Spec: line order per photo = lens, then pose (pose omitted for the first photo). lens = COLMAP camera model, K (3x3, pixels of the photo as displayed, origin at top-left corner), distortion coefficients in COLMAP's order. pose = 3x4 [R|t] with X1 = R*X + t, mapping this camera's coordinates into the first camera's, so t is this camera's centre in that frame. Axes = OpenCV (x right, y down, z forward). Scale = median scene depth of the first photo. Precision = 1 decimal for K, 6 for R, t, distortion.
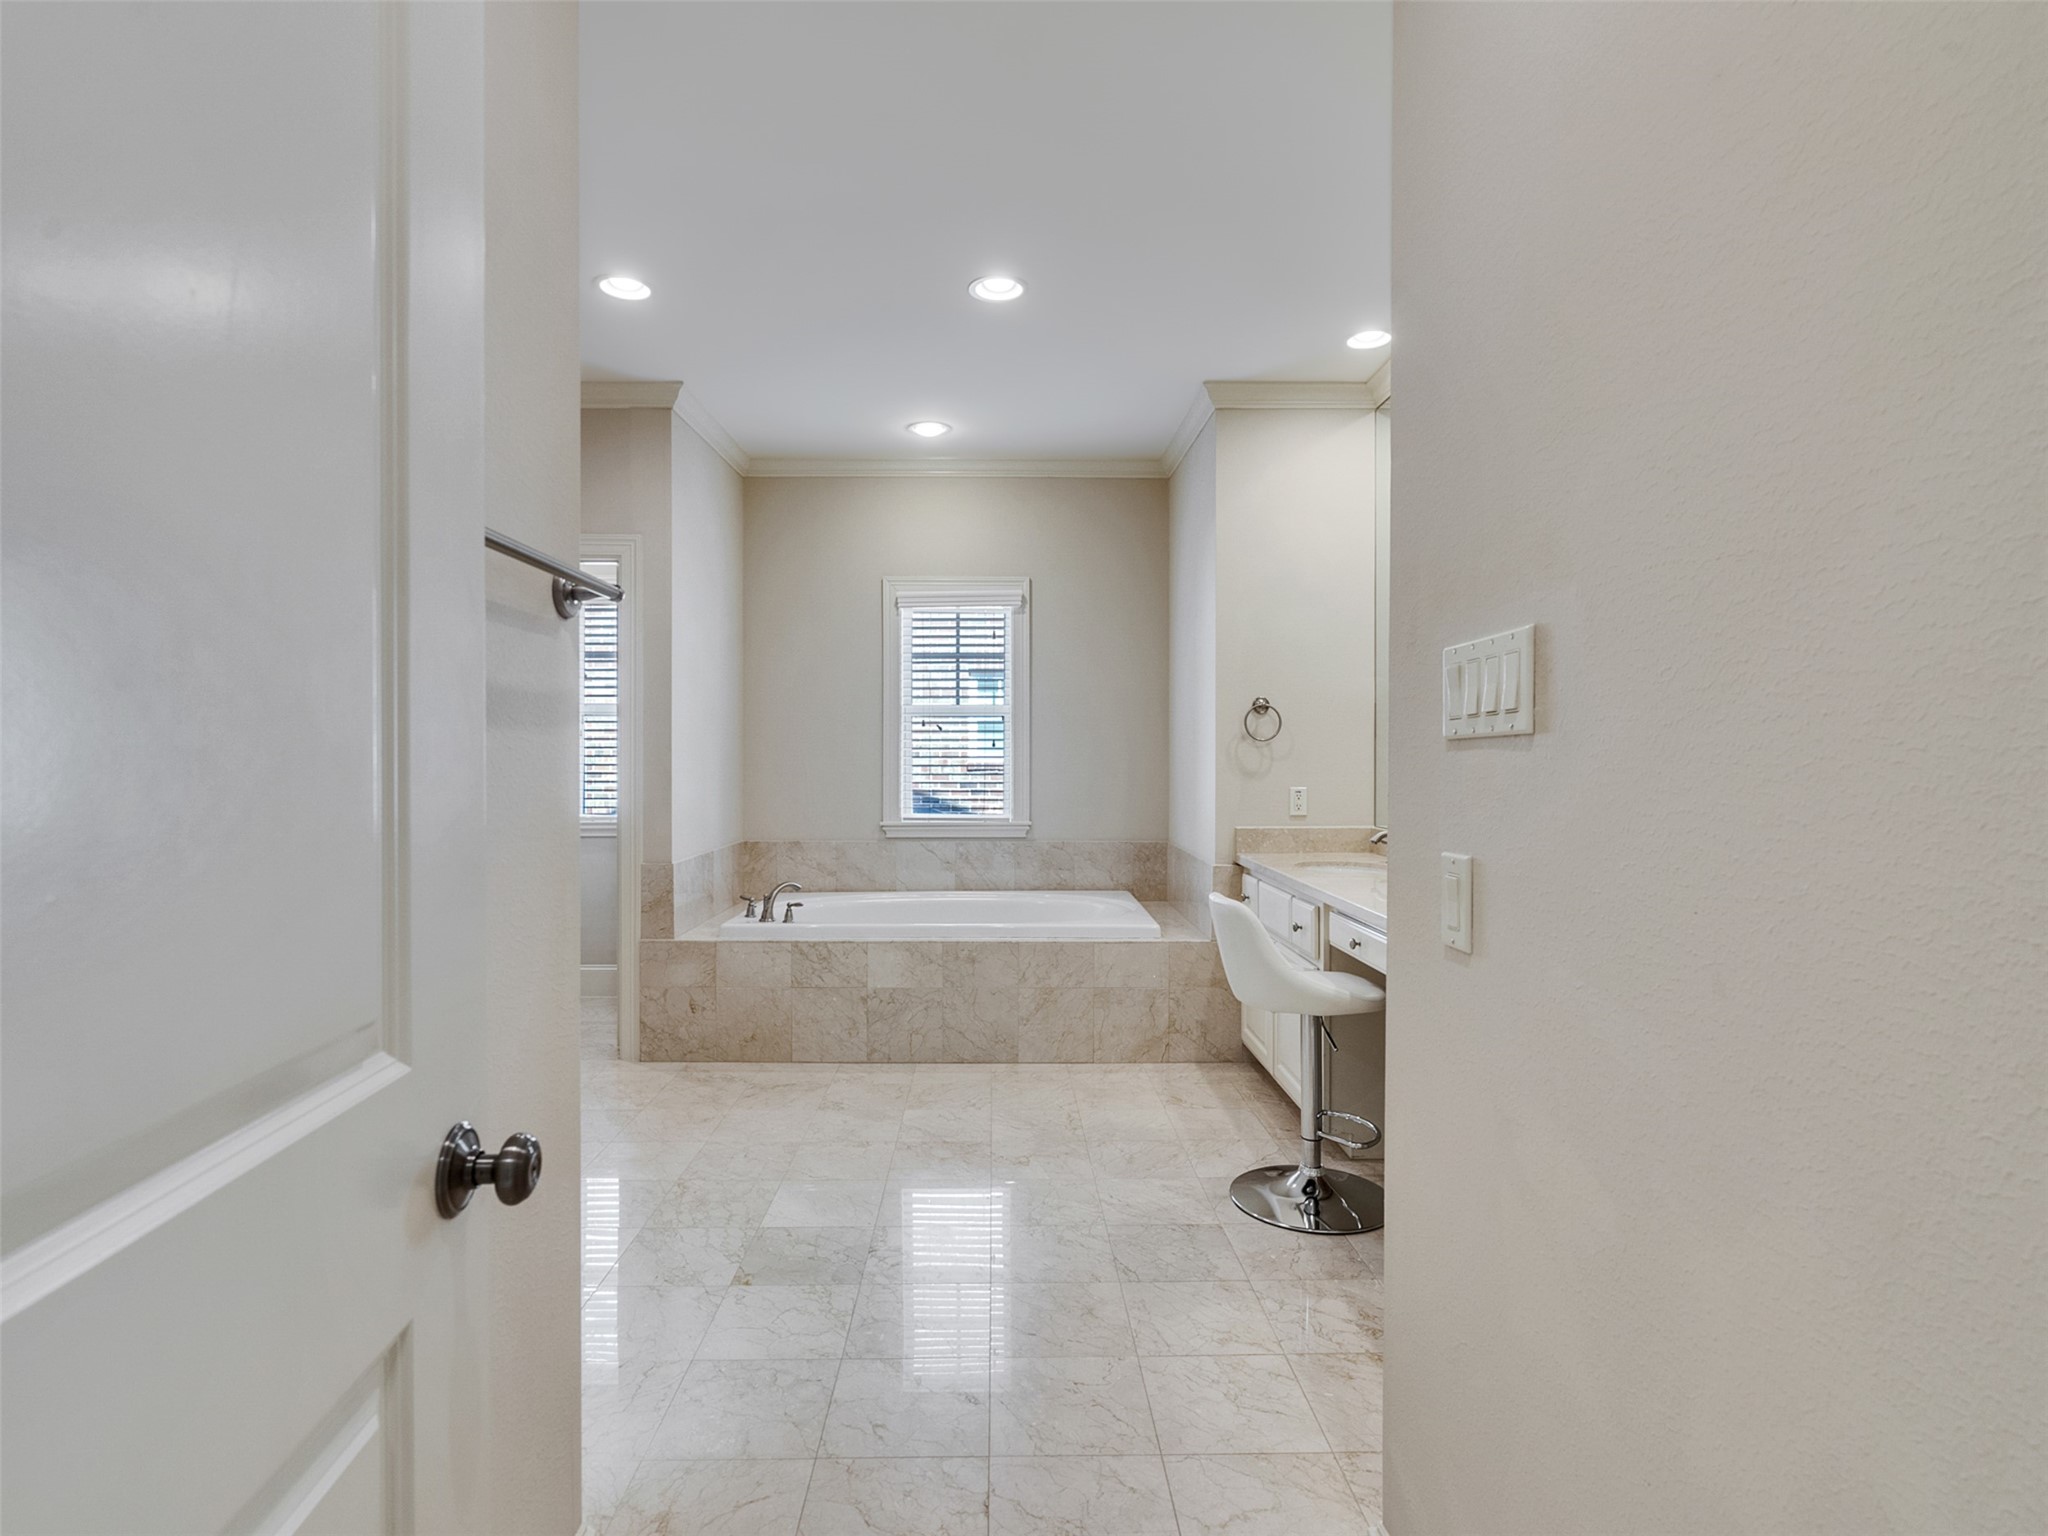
lens RADIAL K [[1049.6, 0, 1012.3], [0, 1049.6, 765.7], [0, 0, 1]] dist [-0.002661, 0.002480]
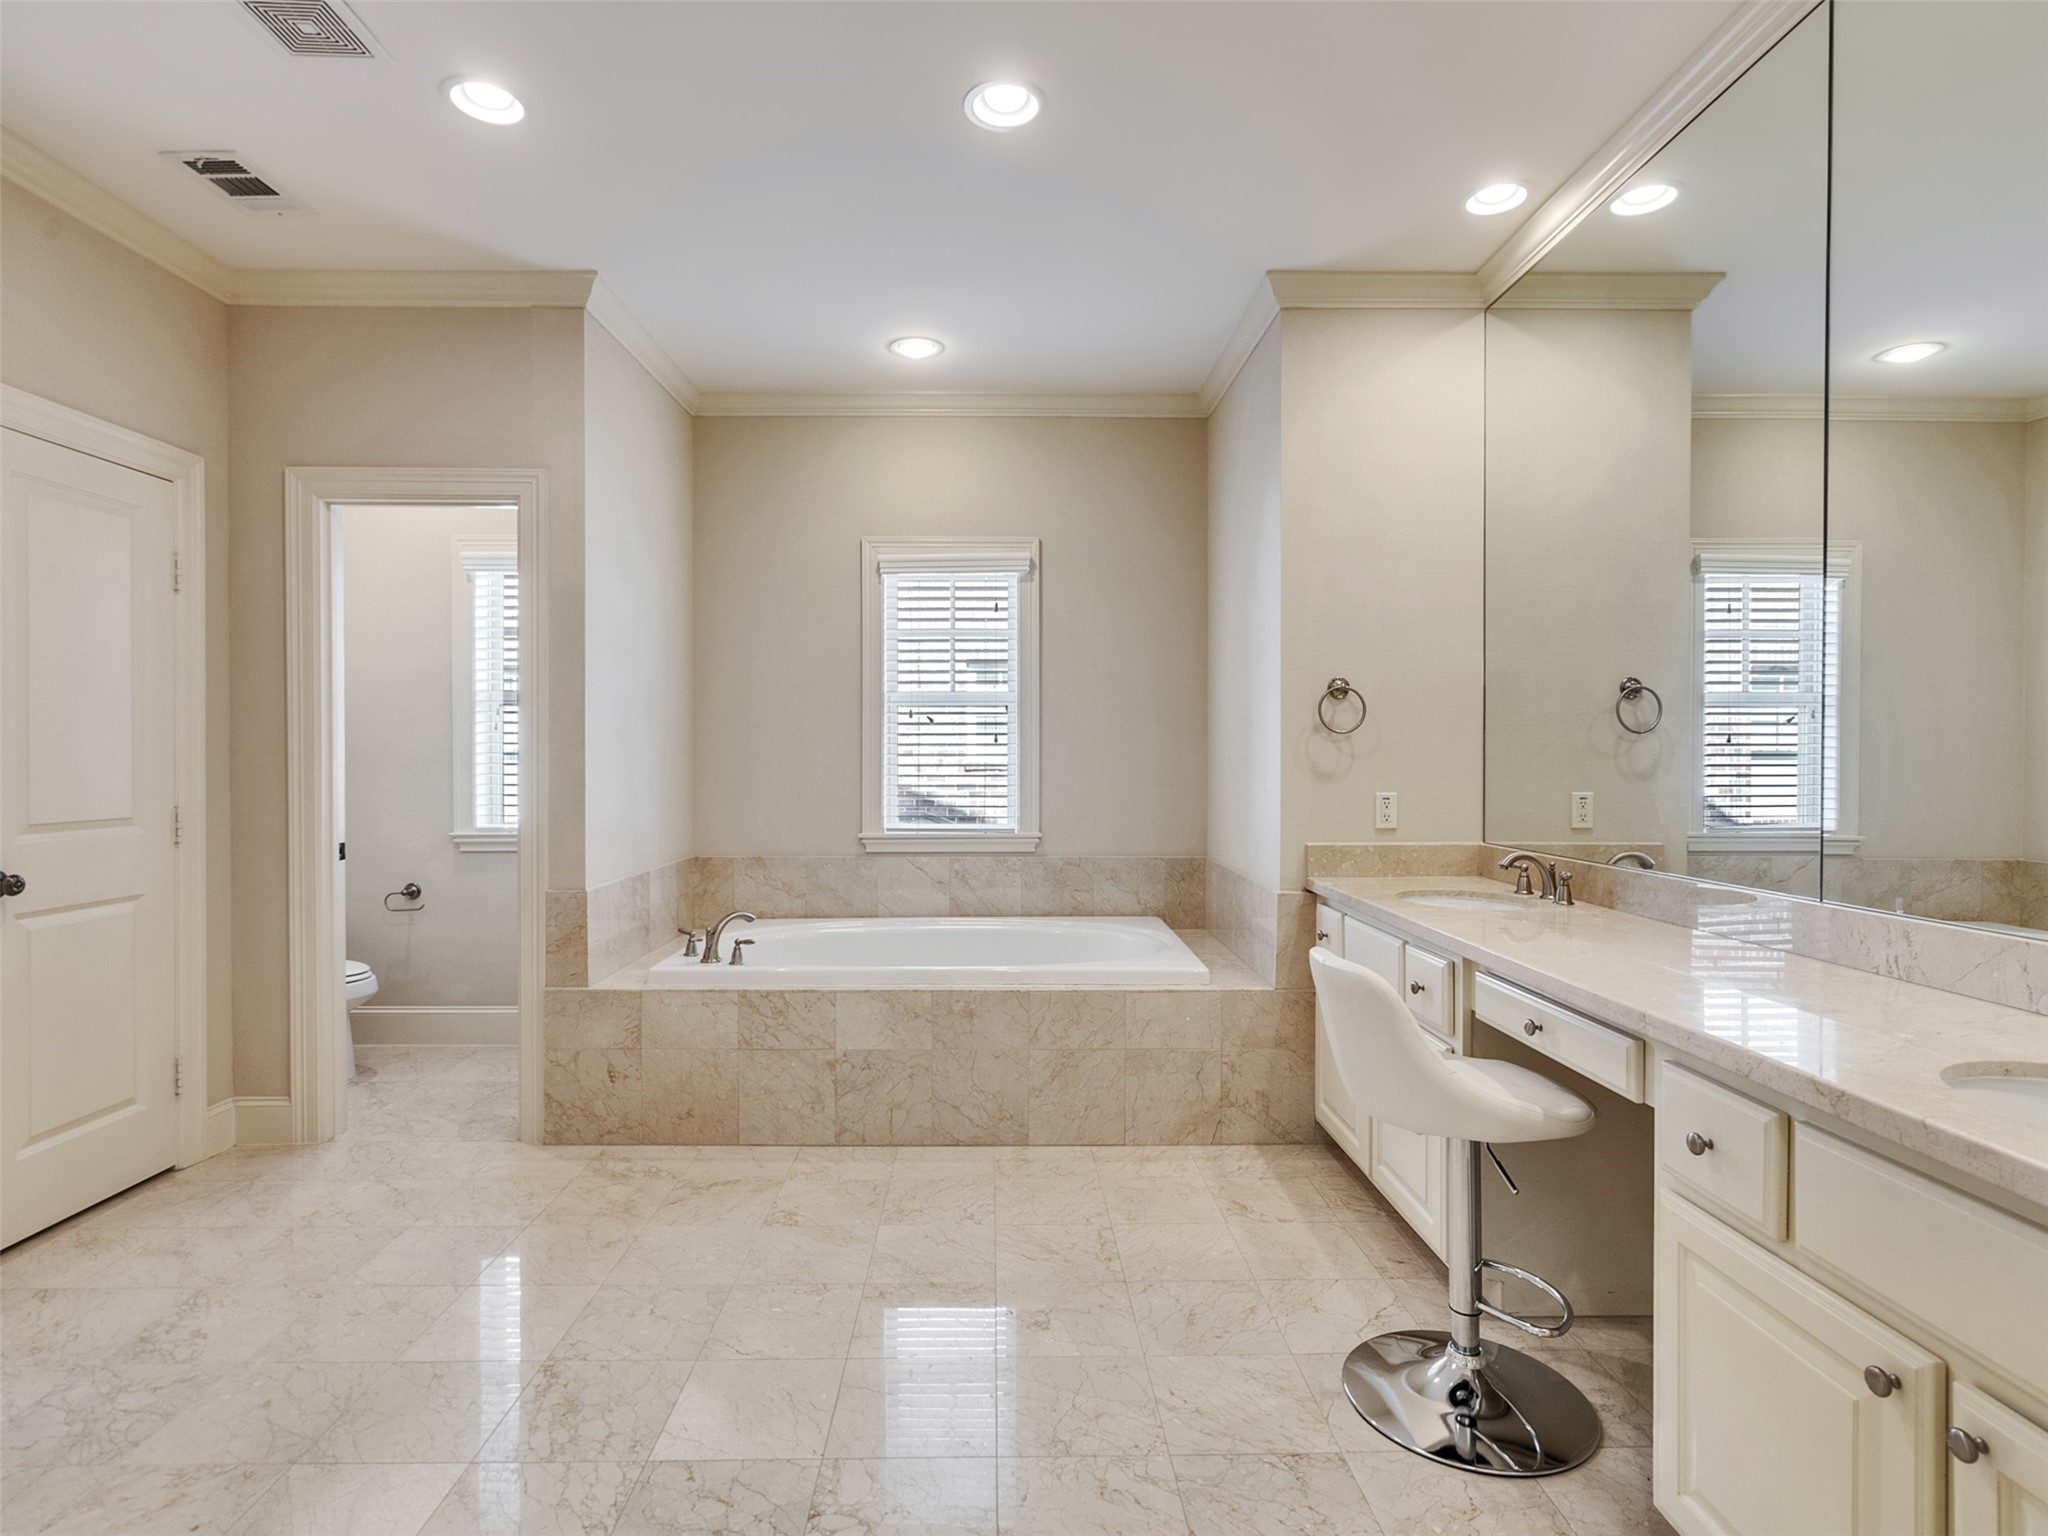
lens RADIAL K [[1049.6, 0, 1009.0], [0, 1049.6, 762.8], [0, 0, 1]] dist [-0.002661, 0.002480]
pose [[0.999999, -0.000273, -0.001672, -0.007697], [0.000268, 0.999996, -0.002668, 0.000307], [0.001673, 0.002668, 0.999995, 0.219239]]
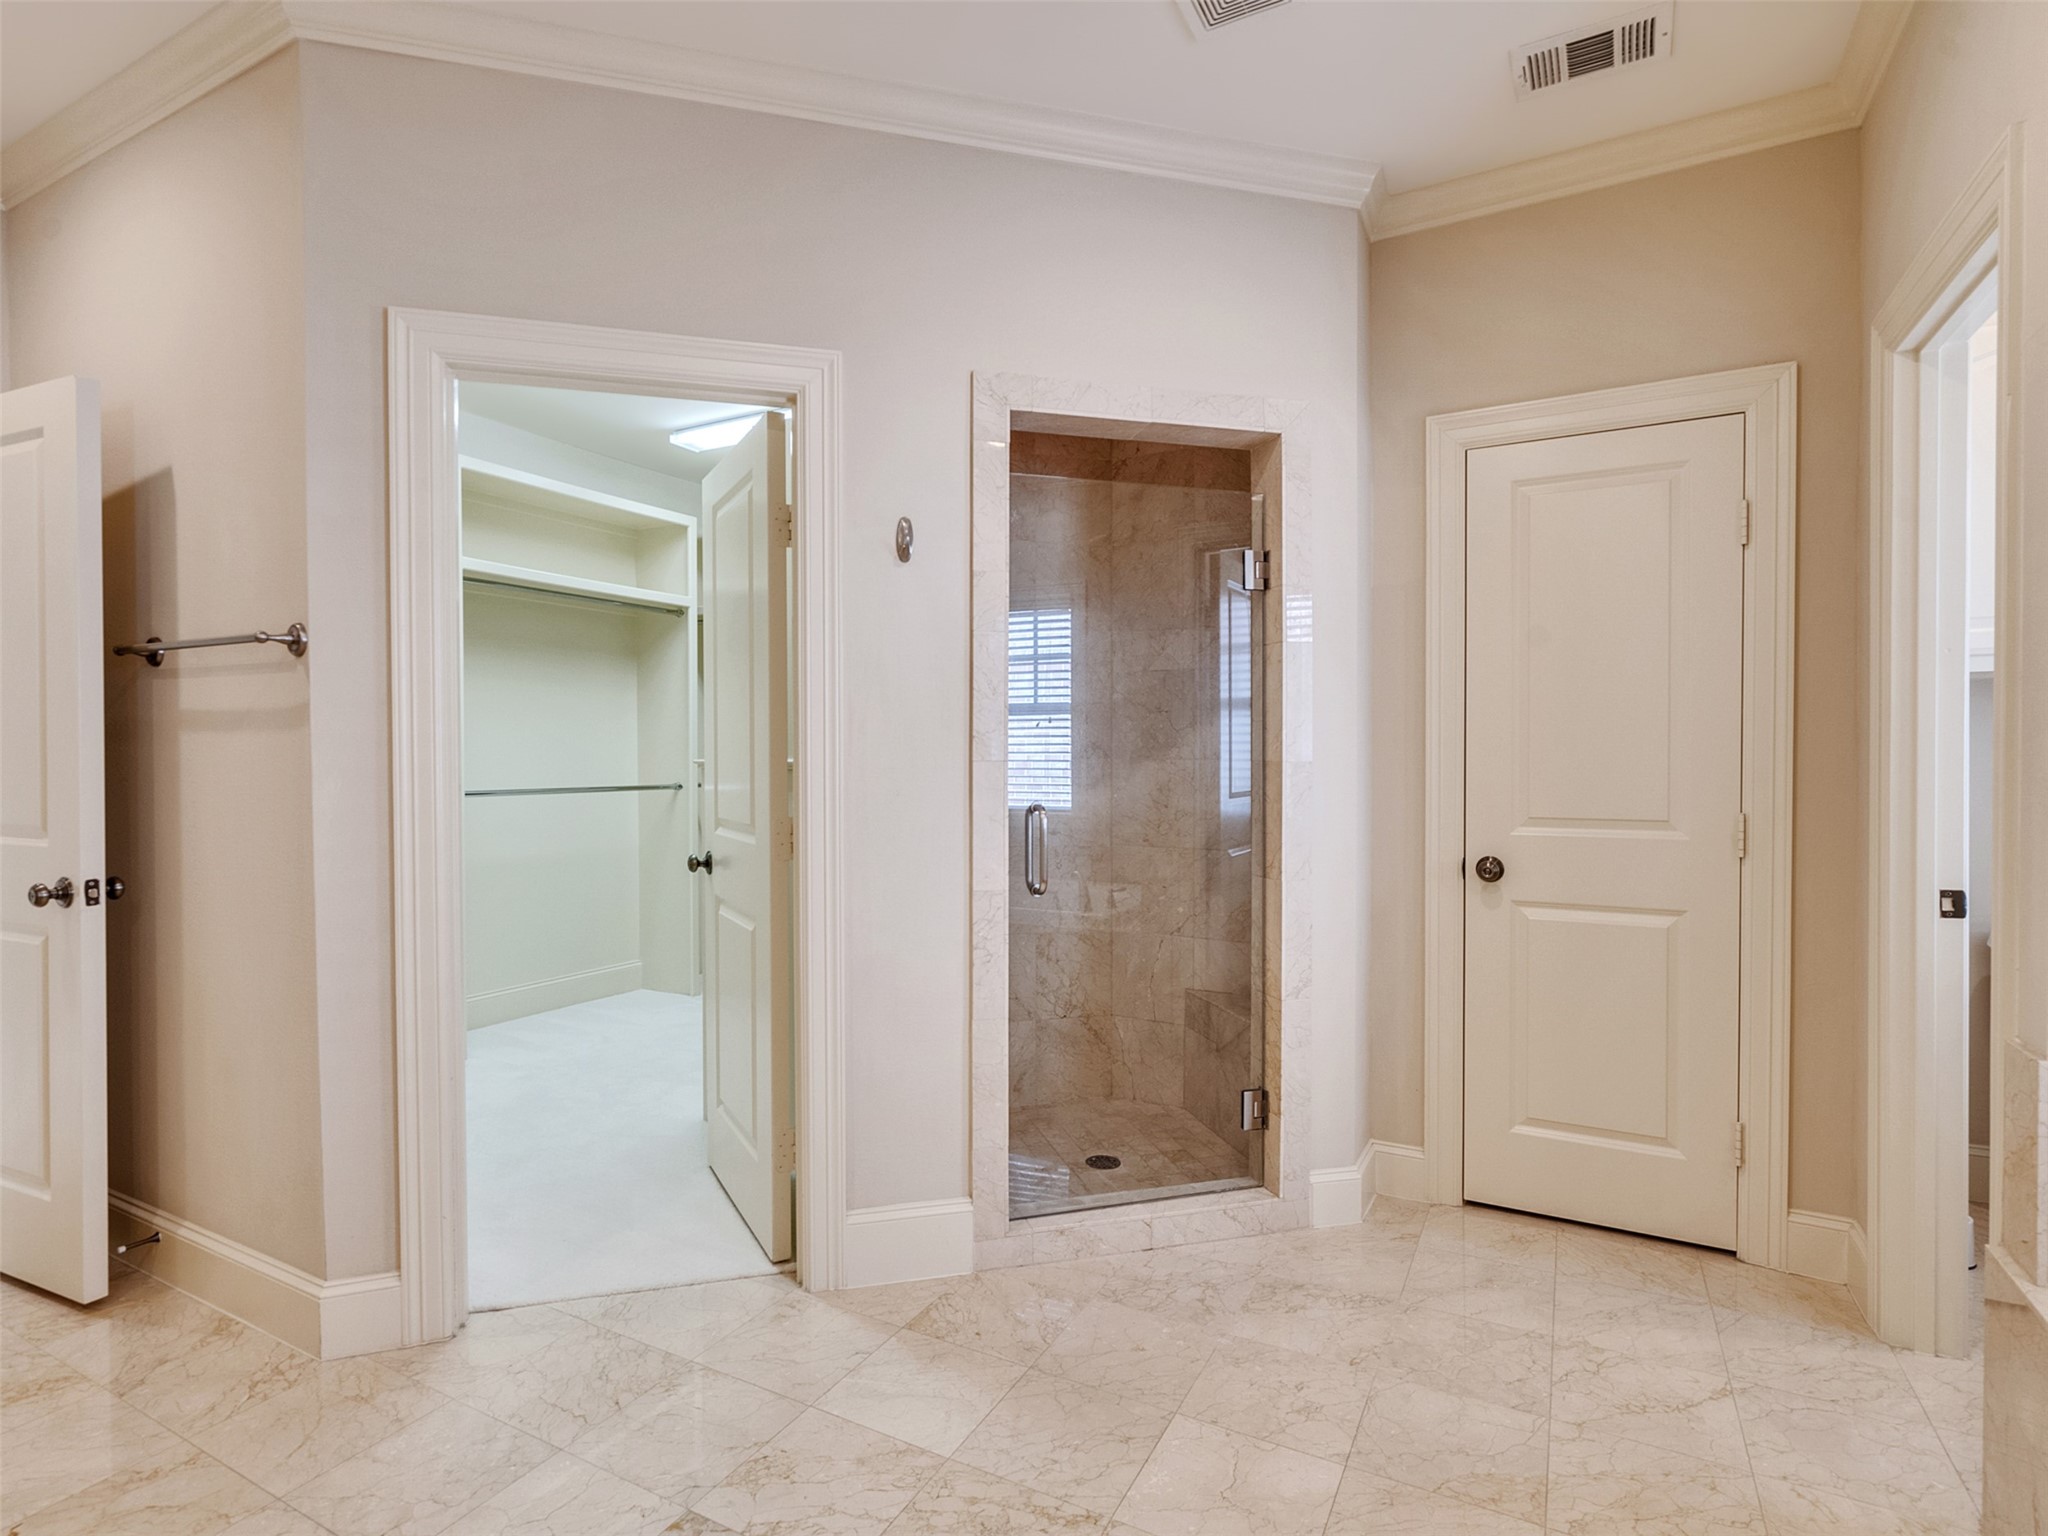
lens RADIAL K [[1049.6, 0, 1005.5], [0, 1049.6, 769.9], [0, 0, 1]] dist [-0.002661, 0.002480]
pose [[-0.494522, 0.014630, -0.869042, 0.124768], [-0.004289, 0.999805, 0.019272, -0.004418], [0.869154, 0.013258, -0.494363, 0.858708]]
